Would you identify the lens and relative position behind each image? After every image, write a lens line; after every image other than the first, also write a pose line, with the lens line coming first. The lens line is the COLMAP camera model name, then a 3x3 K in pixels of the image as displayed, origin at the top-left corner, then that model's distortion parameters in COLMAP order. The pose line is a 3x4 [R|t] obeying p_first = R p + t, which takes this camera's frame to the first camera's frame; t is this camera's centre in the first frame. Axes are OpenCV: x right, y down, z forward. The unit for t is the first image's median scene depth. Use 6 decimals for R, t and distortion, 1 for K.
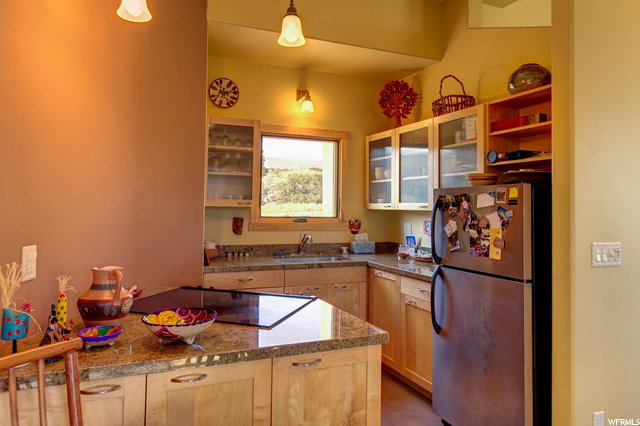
lens RADIAL K [[436.5, 0, 319.9], [0, 436.5, 186.3], [0, 0, 1]] dist [0.000058, -0.000213]
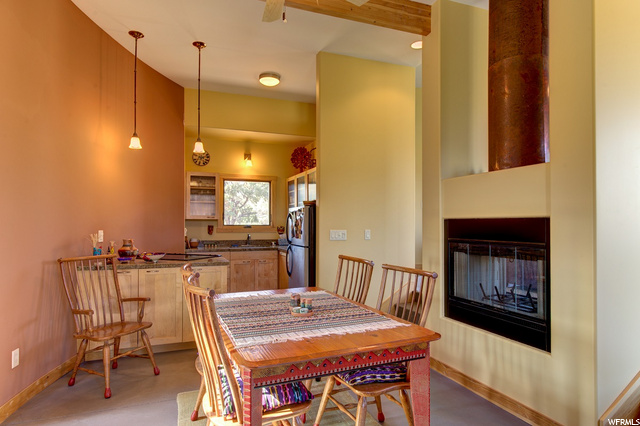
lens RADIAL K [[385.1, 0, 320.0], [0, 385.1, 213.0], [0, 0, 1]] dist [0.074664, -0.000044]
pose [[0.997791, -0.014648, -0.064798, 0.398794], [0.015711, 0.999750, 0.015929, 0.000625], [0.064549, -0.016912, 0.997771, -0.629287]]
